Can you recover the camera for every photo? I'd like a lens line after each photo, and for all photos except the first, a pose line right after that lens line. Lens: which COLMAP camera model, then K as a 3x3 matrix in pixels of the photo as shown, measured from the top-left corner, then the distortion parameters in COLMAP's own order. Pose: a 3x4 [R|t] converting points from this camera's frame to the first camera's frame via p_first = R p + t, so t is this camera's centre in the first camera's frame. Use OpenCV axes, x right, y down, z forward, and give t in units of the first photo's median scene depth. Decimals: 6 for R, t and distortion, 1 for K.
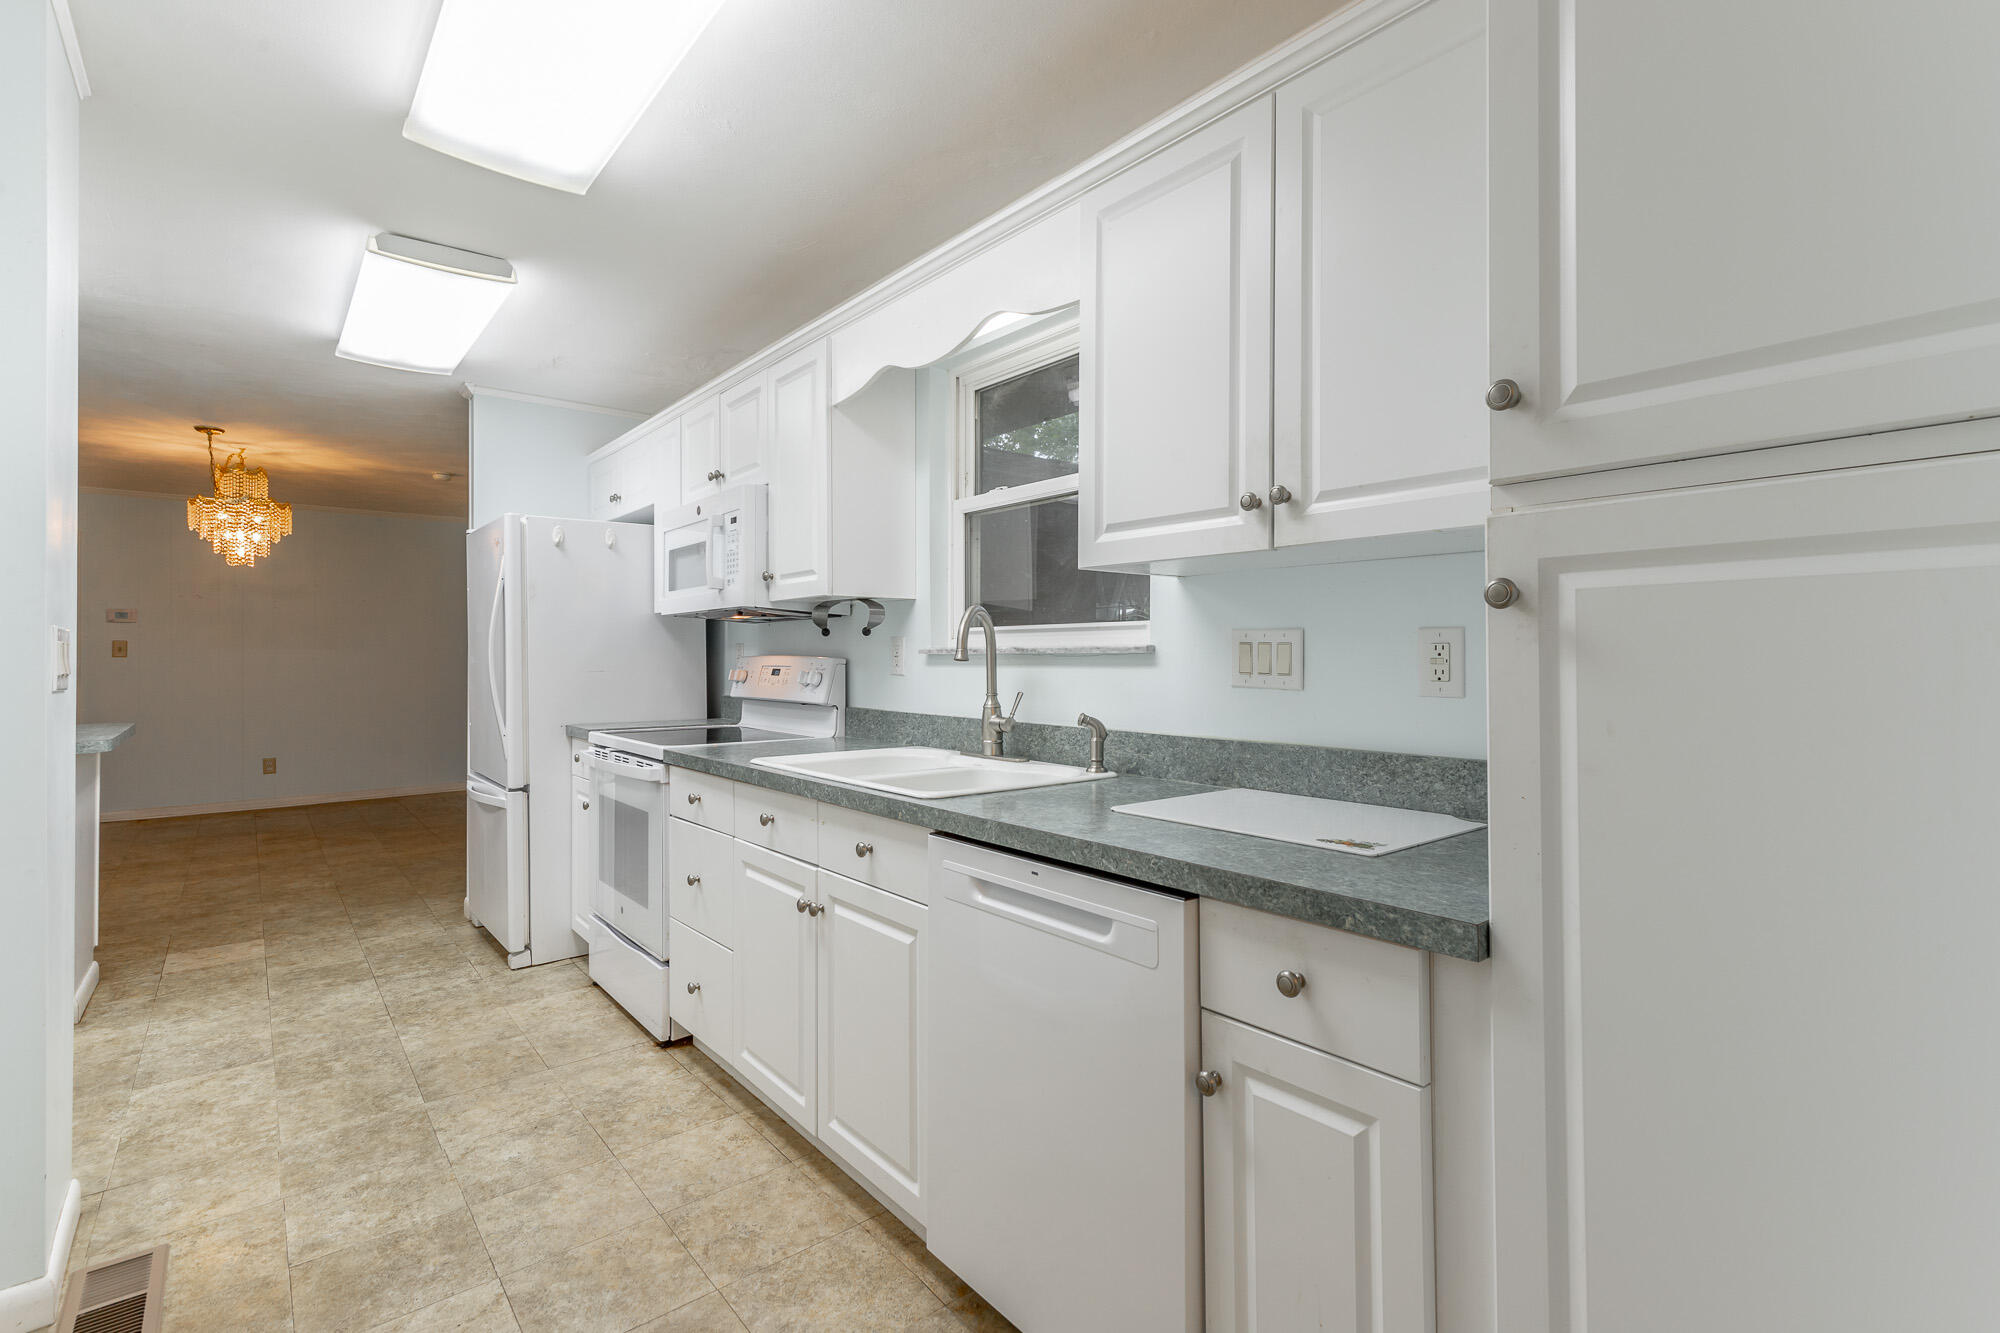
lens RADIAL K [[912.5, 0, 999.8], [0, 912.5, 663.2], [0, 0, 1]] dist [0.011341, -0.002034]
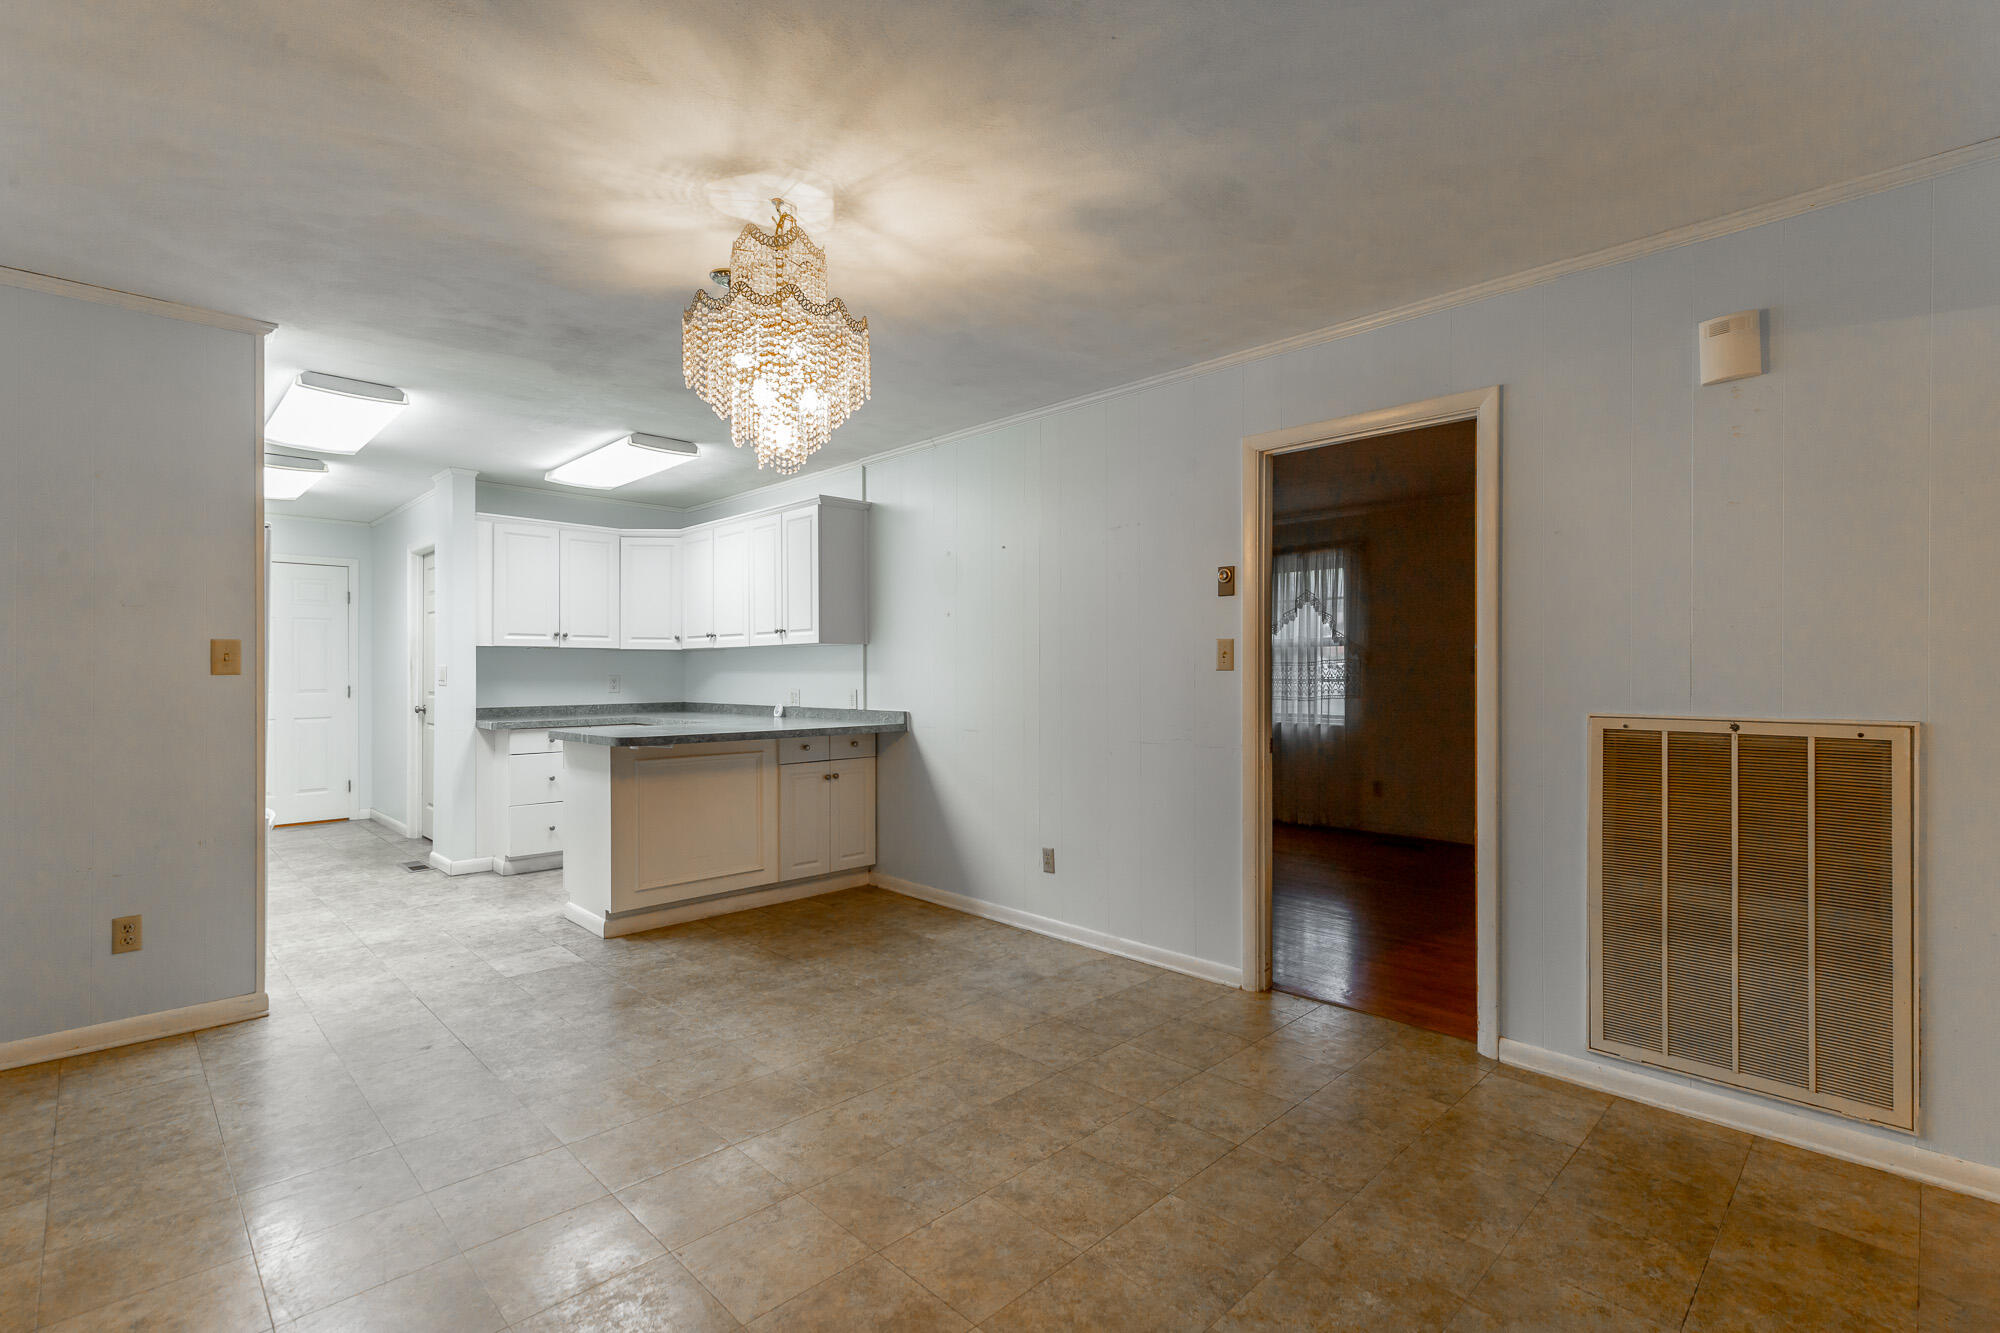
lens RADIAL K [[912.5, 0, 1017.6], [0, 912.5, 665.1], [0, 0, 1]] dist [0.011341, -0.002034]
pose [[-0.995666, 0.001086, -0.092998, -1.923200], [0.001533, 0.999988, -0.004735, -0.020940], [0.092992, -0.004857, -0.995655, 3.086962]]
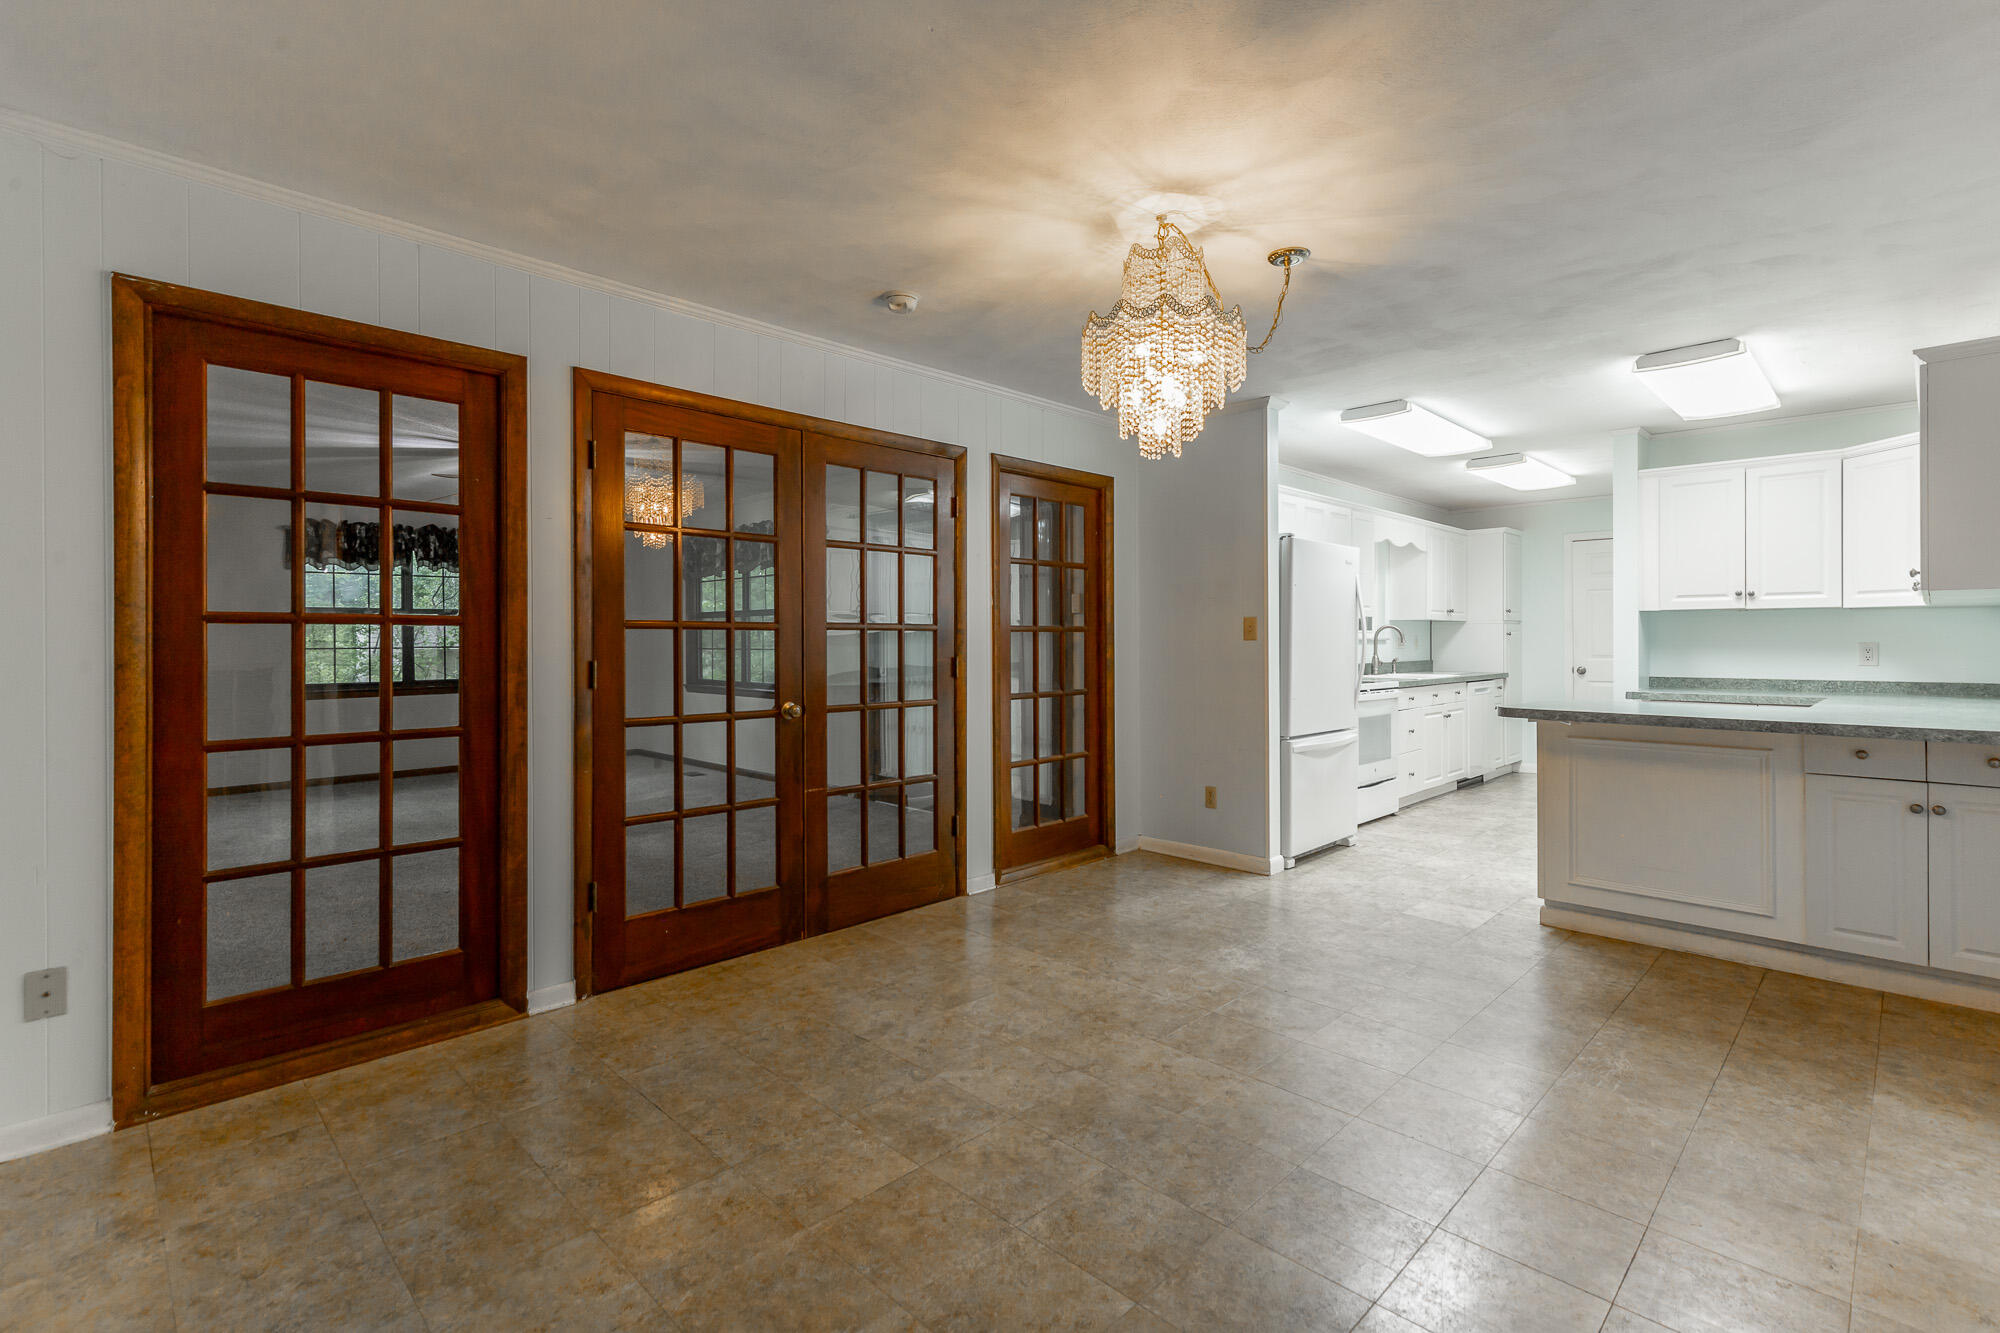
lens RADIAL K [[912.5, 0, 1006.6], [0, 912.5, 650.1], [0, 0, 1]] dist [0.011341, -0.002034]
pose [[-0.099704, -0.012969, 0.994933, -2.787260], [0.003890, 0.999902, 0.013424, -0.022714], [-0.995010, 0.005208, -0.099644, 2.417227]]
